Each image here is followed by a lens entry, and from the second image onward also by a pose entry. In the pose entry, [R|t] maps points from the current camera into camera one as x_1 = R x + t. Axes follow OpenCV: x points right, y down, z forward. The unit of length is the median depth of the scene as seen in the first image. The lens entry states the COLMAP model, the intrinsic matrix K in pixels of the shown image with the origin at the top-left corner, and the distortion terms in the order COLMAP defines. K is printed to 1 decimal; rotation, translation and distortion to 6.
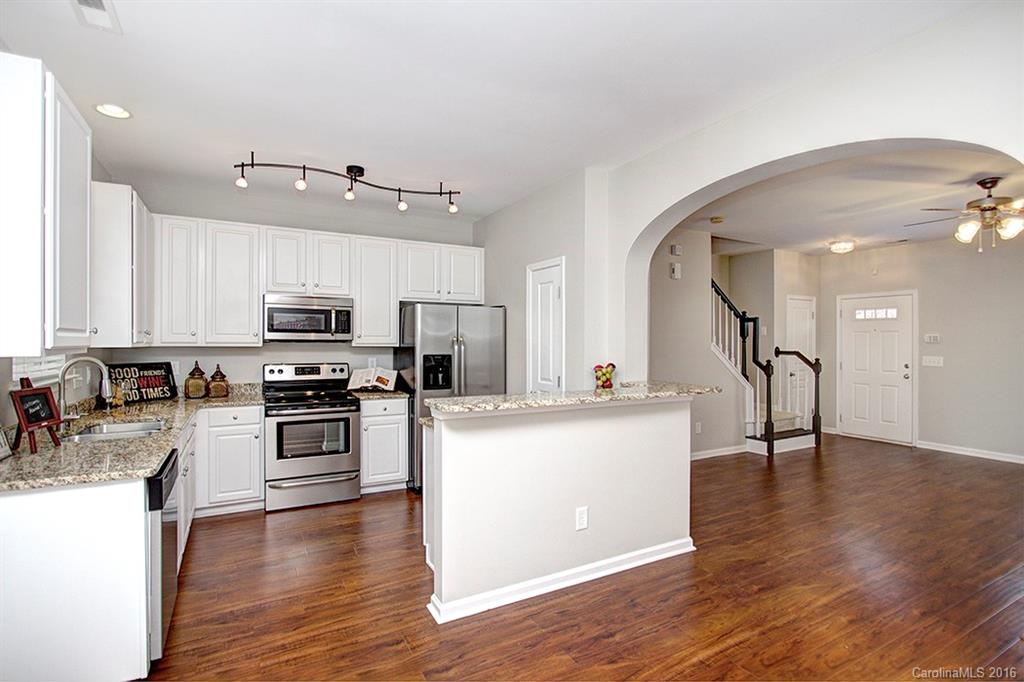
lens RADIAL K [[508.6, 0, 512.0], [0, 508.6, 341.0], [0, 0, 1]] dist [-0.001075, -0.000017]
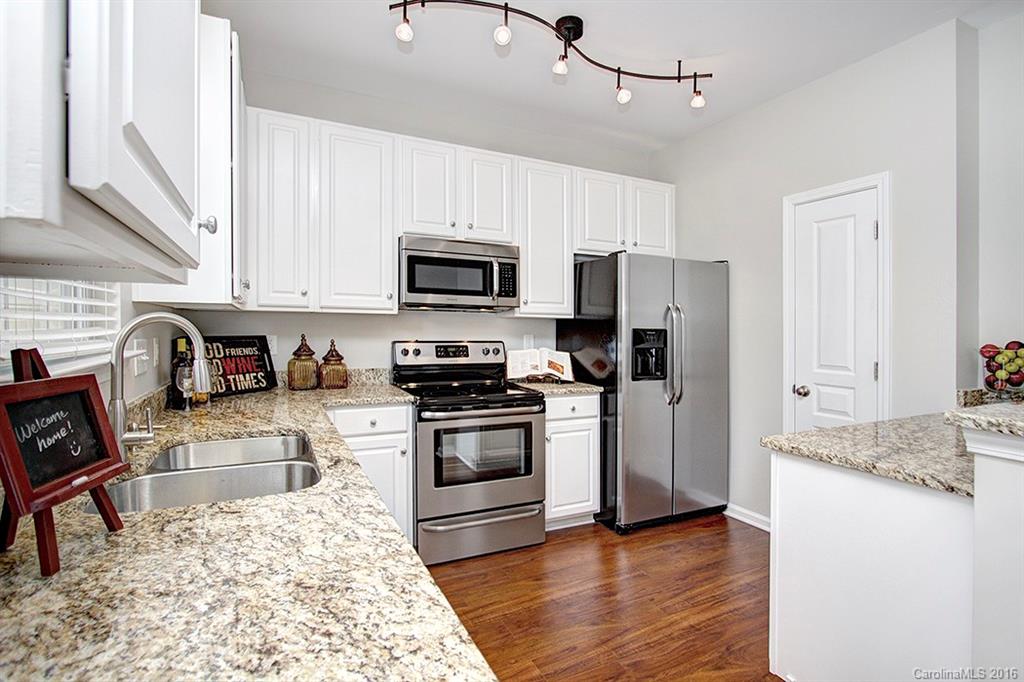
lens RADIAL K [[569.5, 0, 574.6], [0, 569.5, 331.3], [0, 0, 1]] dist [-0.021372, 0.000521]
pose [[0.999462, 0.008633, -0.031654, -0.241294], [-0.008187, 0.999866, 0.014181, 0.021741], [0.031772, -0.013914, 0.999398, 0.266552]]
